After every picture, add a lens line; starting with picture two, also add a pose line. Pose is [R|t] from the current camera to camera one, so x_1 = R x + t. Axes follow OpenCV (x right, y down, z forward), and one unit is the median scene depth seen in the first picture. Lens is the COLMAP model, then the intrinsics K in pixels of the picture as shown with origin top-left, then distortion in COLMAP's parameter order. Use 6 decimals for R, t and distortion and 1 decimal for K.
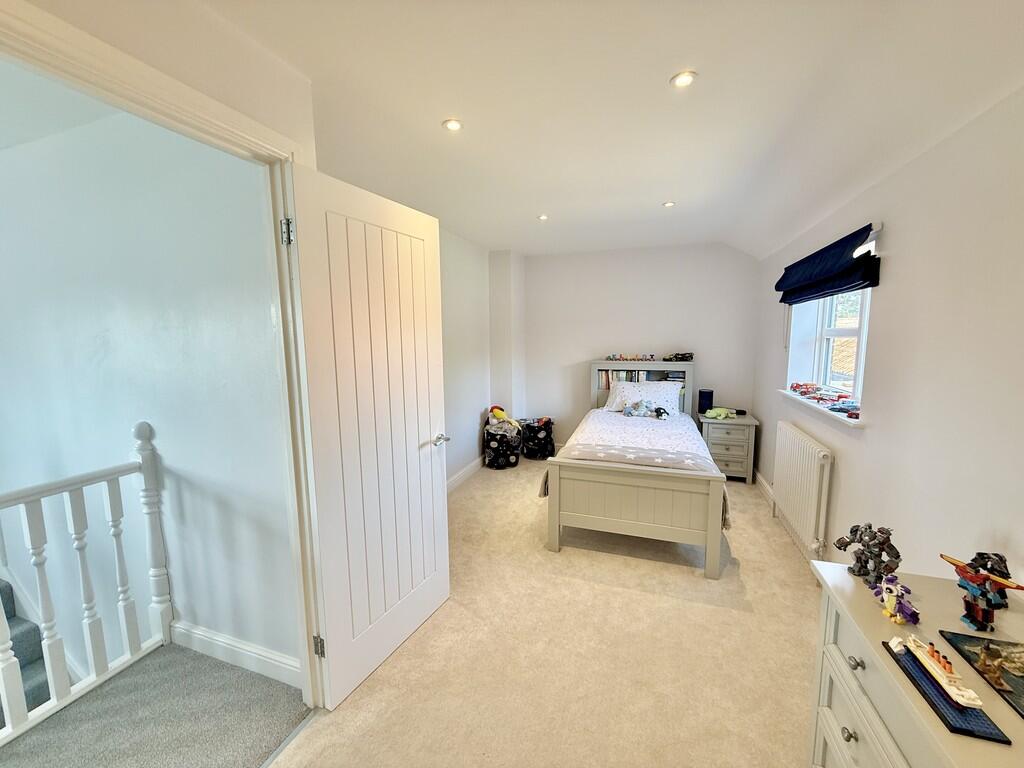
lens RADIAL K [[406.9, 0, 504.3], [0, 406.9, 385.6], [0, 0, 1]] dist [0.004388, -0.000213]
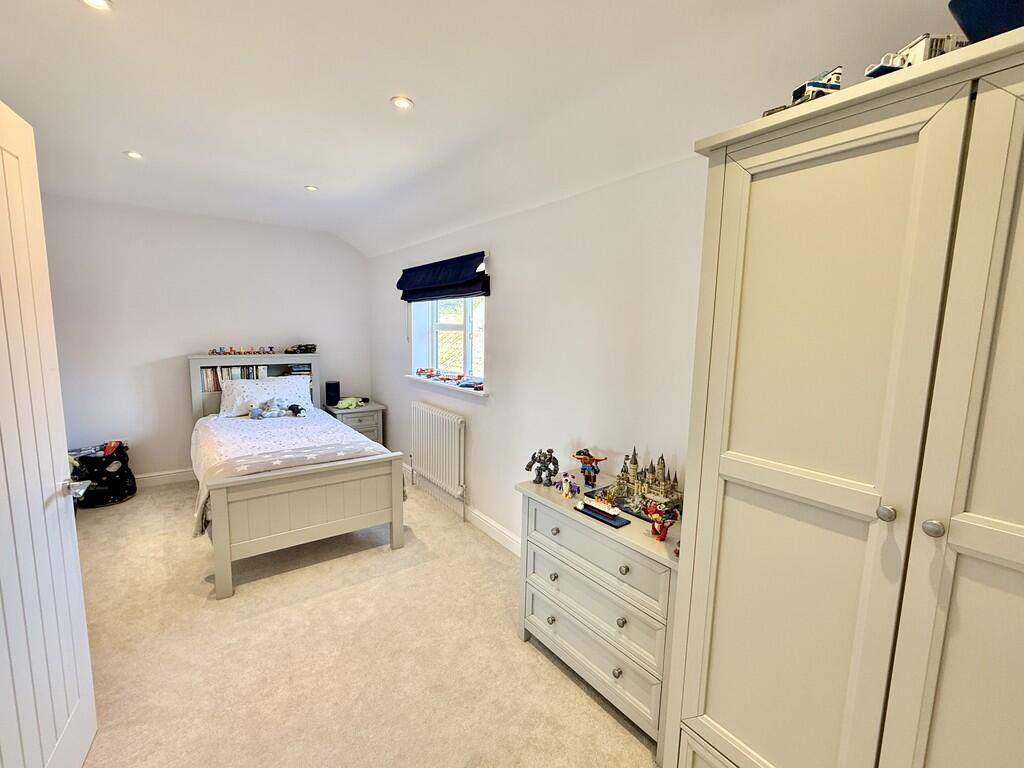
lens RADIAL K [[454.7, 0, 508.7], [0, 454.7, 385.6], [0, 0, 1]] dist [0.001173, 0.000489]
pose [[0.563610, -0.086428, 0.821507, -0.269080], [0.077216, 0.995669, 0.051776, -0.005736], [-0.822424, 0.034252, 0.567843, 0.035629]]
